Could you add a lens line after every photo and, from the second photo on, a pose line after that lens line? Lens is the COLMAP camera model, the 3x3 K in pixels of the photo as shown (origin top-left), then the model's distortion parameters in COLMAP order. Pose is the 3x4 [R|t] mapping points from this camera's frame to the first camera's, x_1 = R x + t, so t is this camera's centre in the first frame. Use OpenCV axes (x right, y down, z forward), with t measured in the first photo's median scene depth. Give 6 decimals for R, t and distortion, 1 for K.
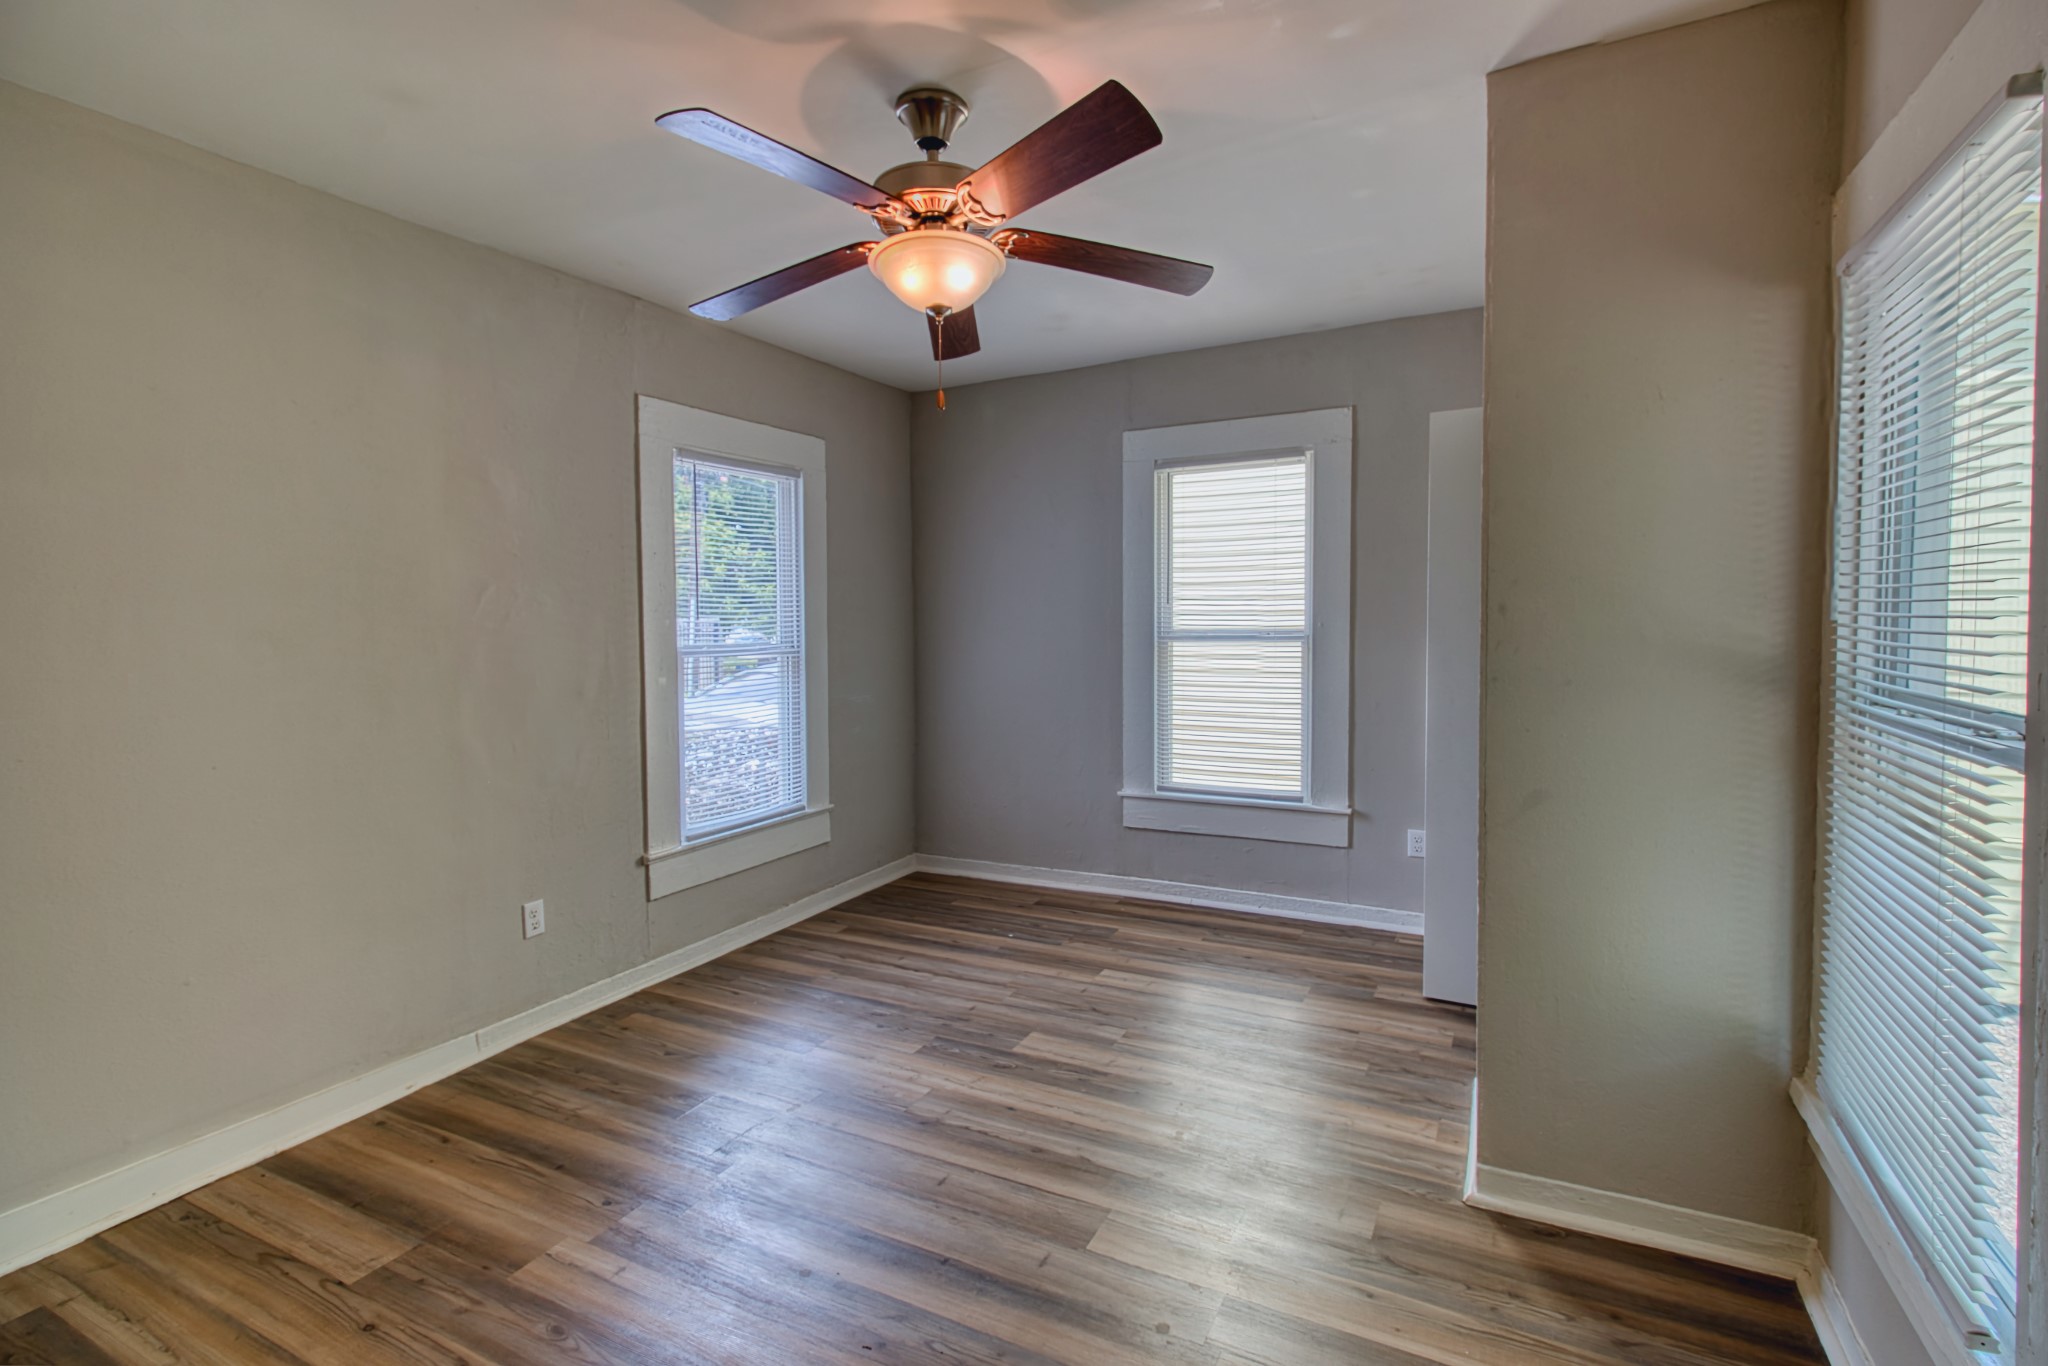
lens RADIAL K [[968.7, 0, 1035.2], [0, 968.7, 669.5], [0, 0, 1]] dist [0.008755, -0.000697]
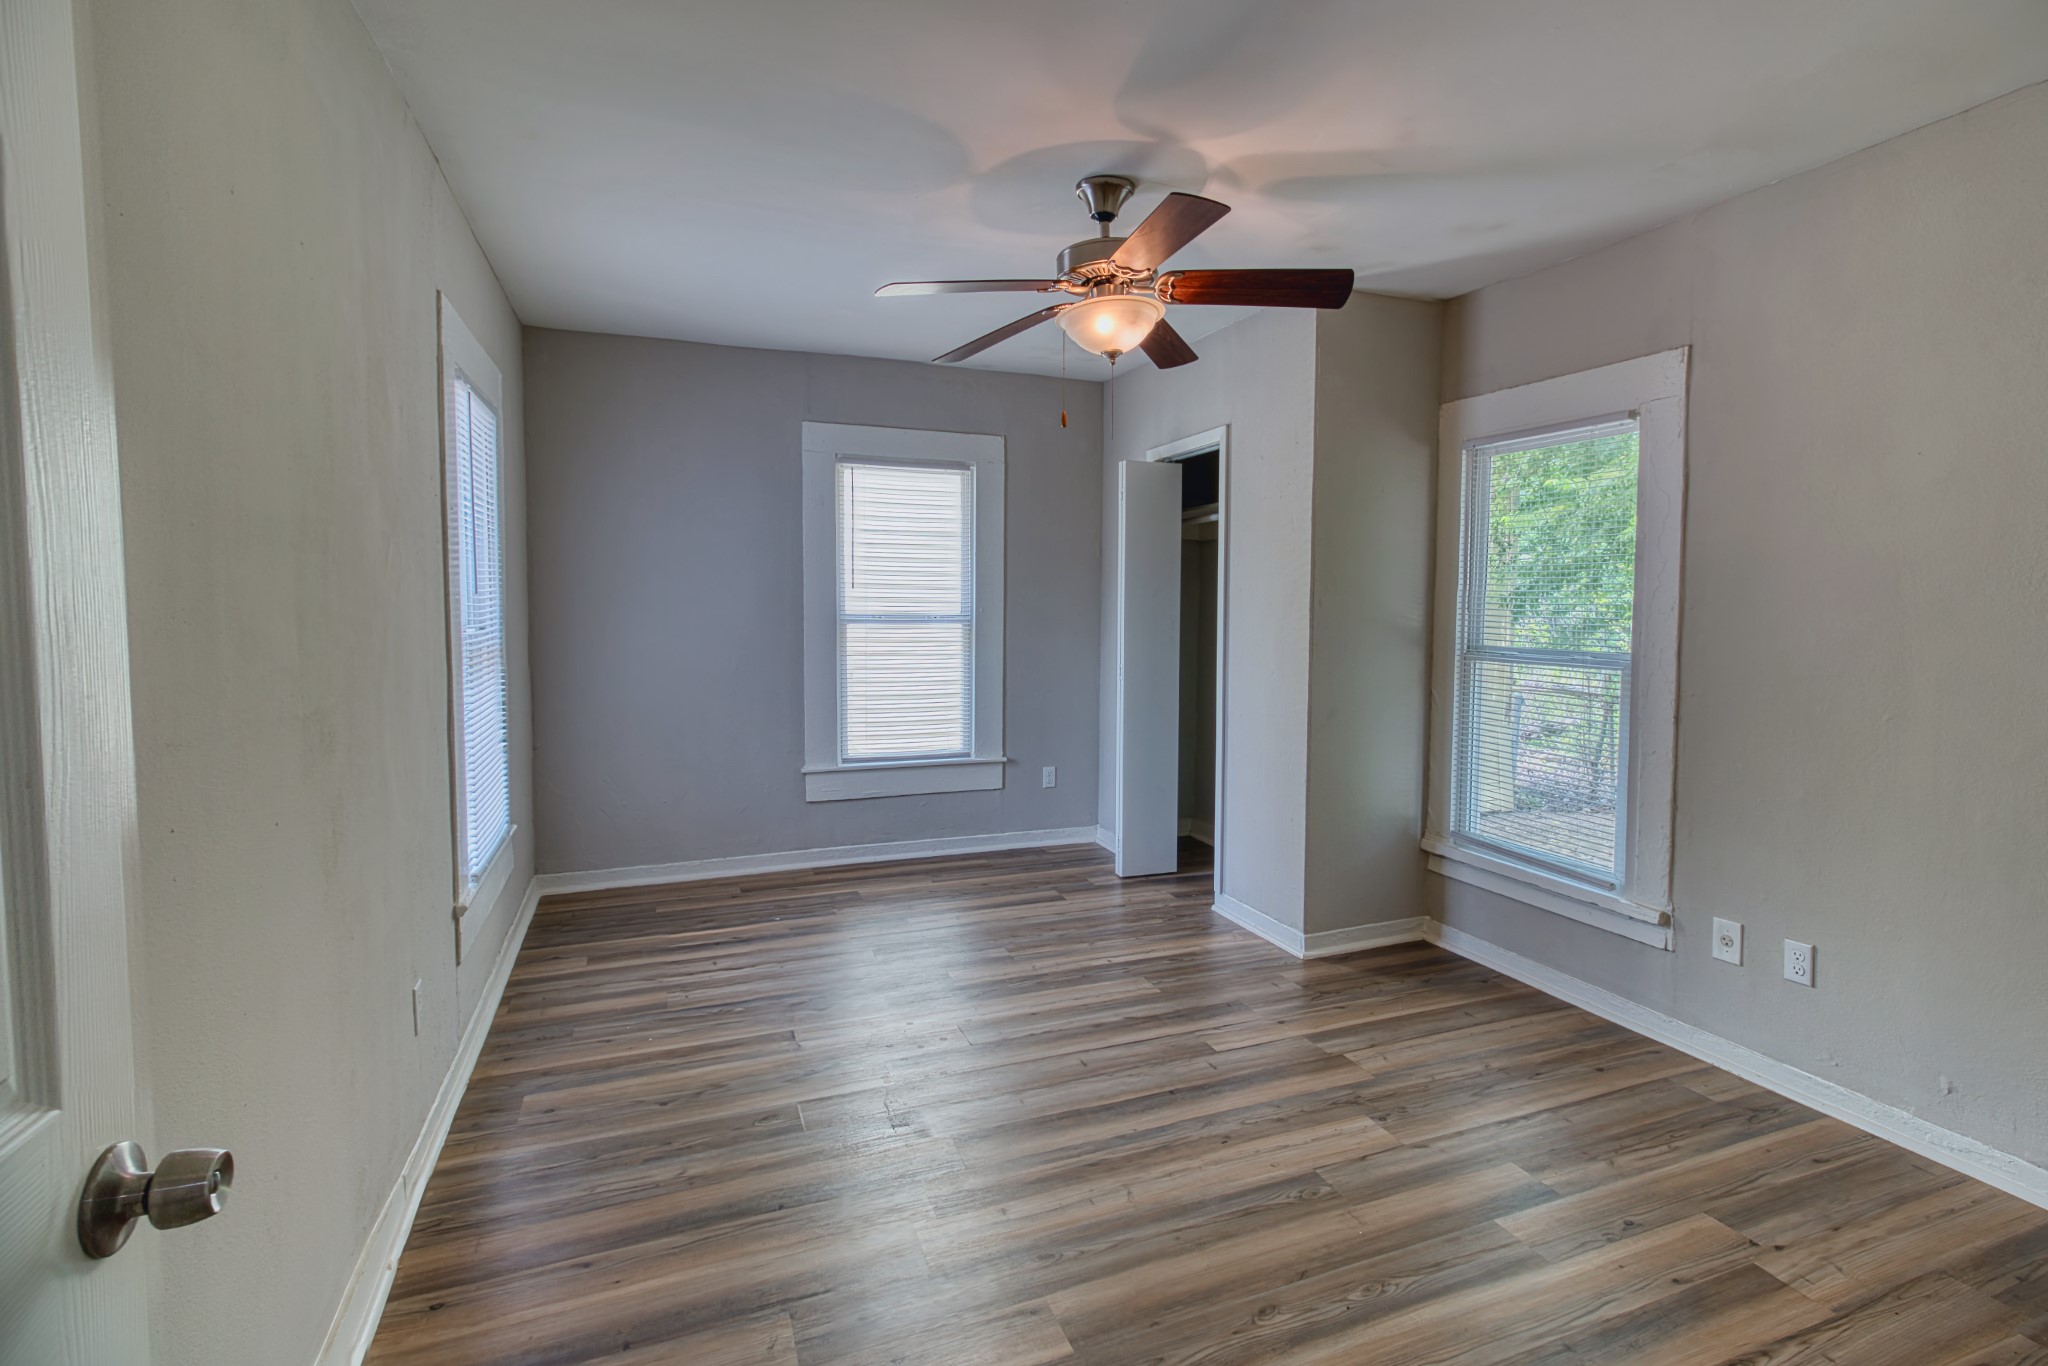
lens RADIAL K [[970.8, 0, 1057.1], [0, 970.8, 671.2], [0, 0, 1]] dist [-0.002544, -0.000534]
pose [[0.647206, -0.036960, 0.761418, -0.598853], [0.024105, 0.999317, 0.028019, -0.001304], [-0.761934, 0.000220, 0.647655, 0.136240]]
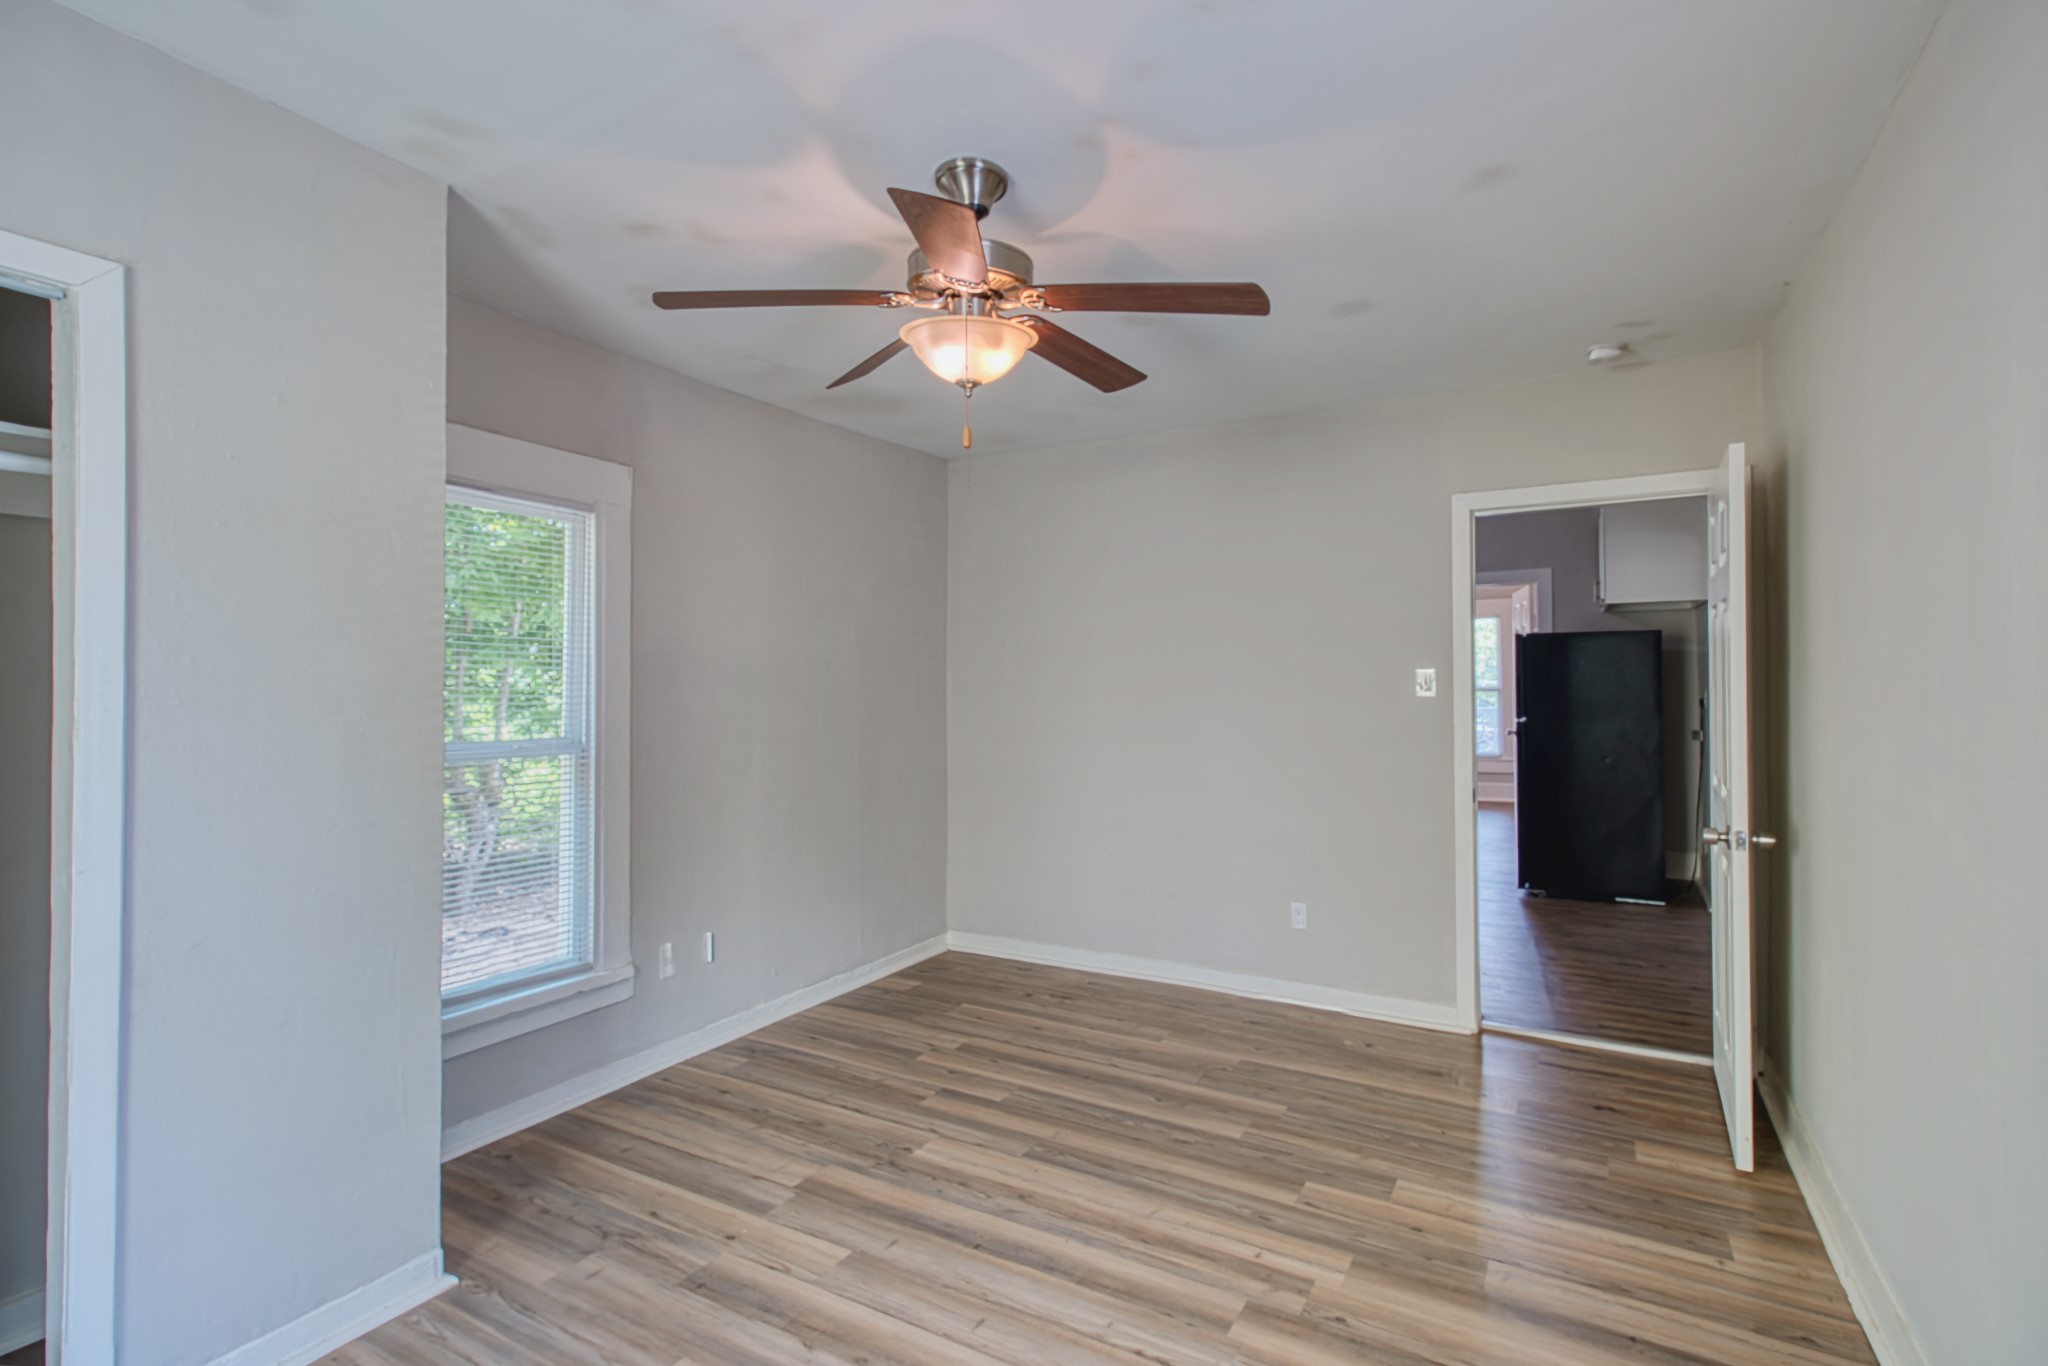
lens RADIAL K [[968.7, 0, 1035.2], [0, 968.7, 669.5], [0, 0, 1]] dist [0.008755, -0.000697]
pose [[-0.999206, 0.012699, 0.037765, -0.109293], [0.013875, 0.999422, 0.031048, -0.057745], [-0.037349, 0.031547, -0.998804, 1.088207]]
